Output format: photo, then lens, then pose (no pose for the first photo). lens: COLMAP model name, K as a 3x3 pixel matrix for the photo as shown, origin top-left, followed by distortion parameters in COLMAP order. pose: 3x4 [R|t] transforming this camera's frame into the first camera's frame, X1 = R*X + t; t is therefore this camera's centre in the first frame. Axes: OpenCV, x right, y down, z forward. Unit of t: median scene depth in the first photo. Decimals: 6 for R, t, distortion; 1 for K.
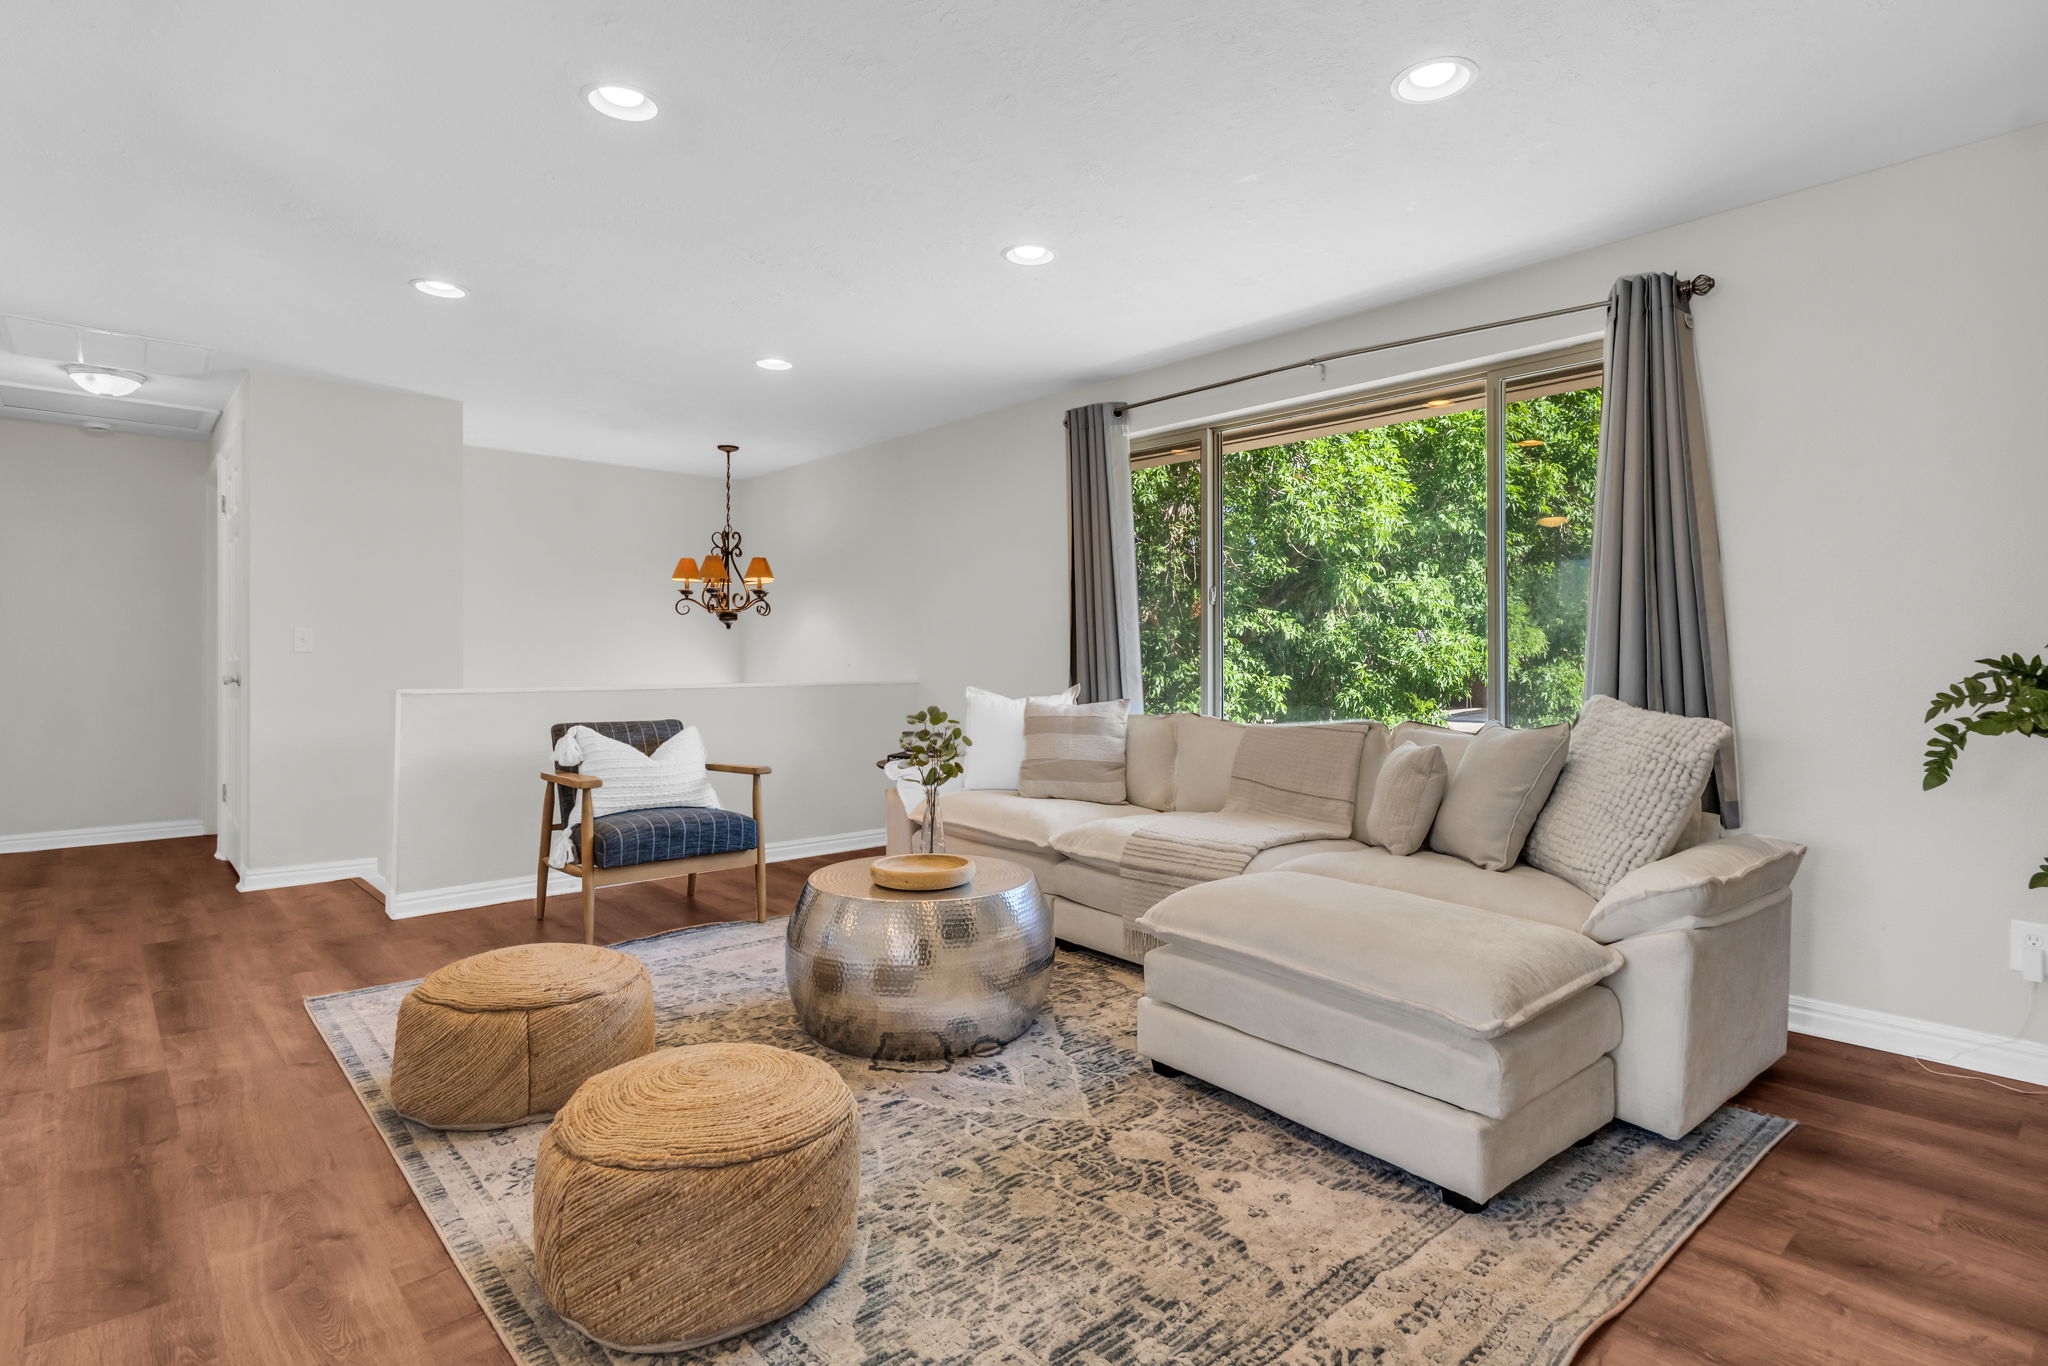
lens RADIAL K [[1016.0, 0, 1027.9], [0, 1016.0, 645.1], [0, 0, 1]] dist [0.002283, 0.001302]
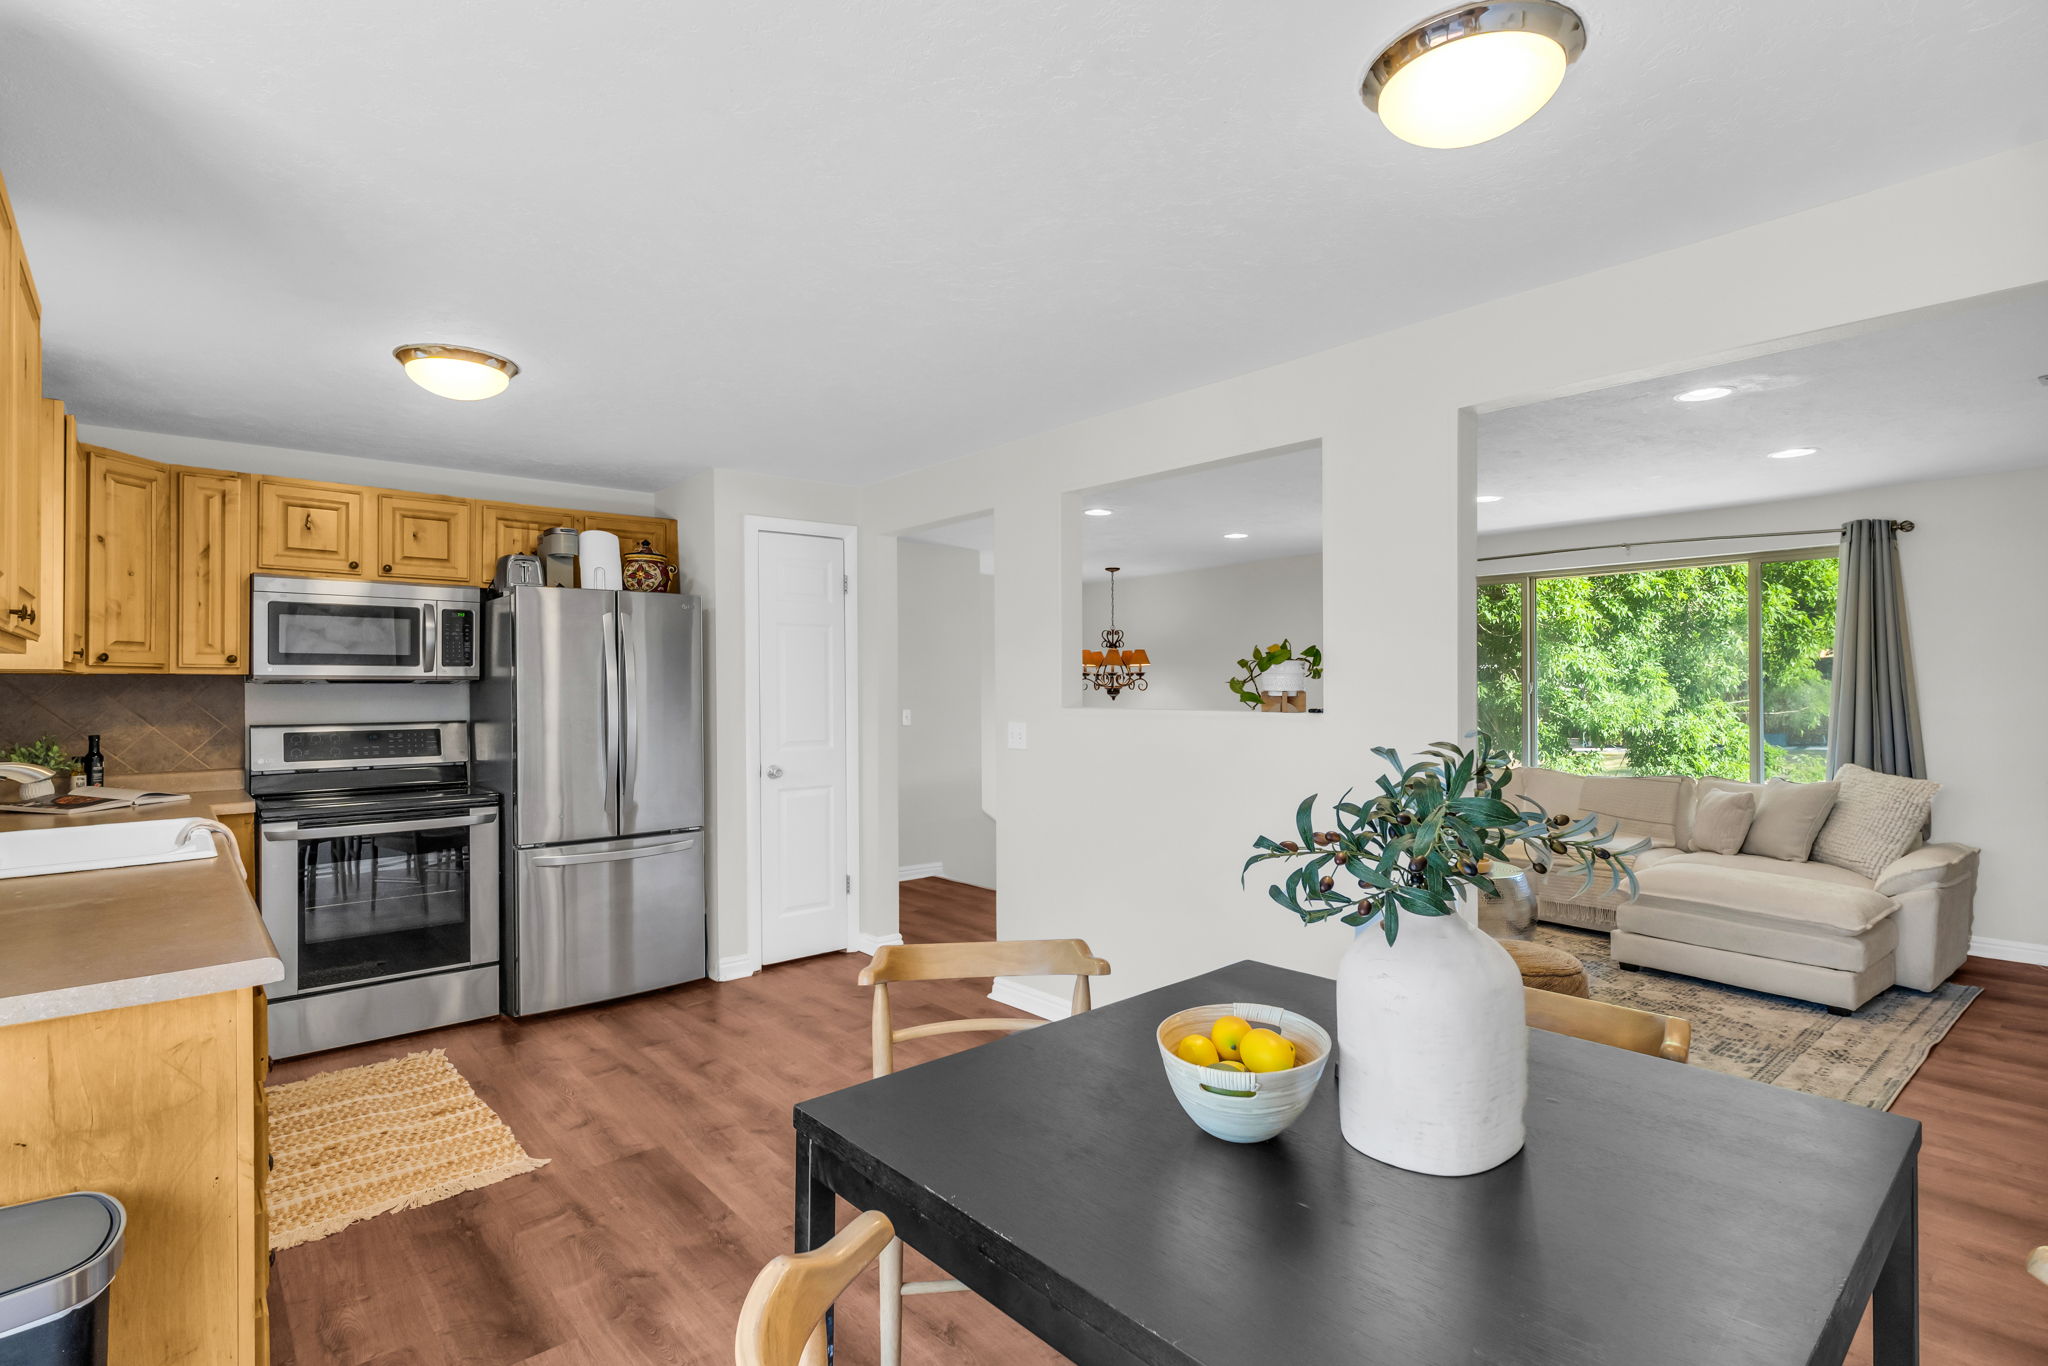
lens RADIAL K [[996.8, 0, 1024.0], [0, 996.8, 683.0], [0, 0, 1]] dist [0.004560, 0.000721]
pose [[0.999849, -0.005182, -0.016560, -0.886042], [0.005365, 0.999924, 0.011072, -0.124880], [0.016501, -0.011159, 0.999802, -0.795654]]
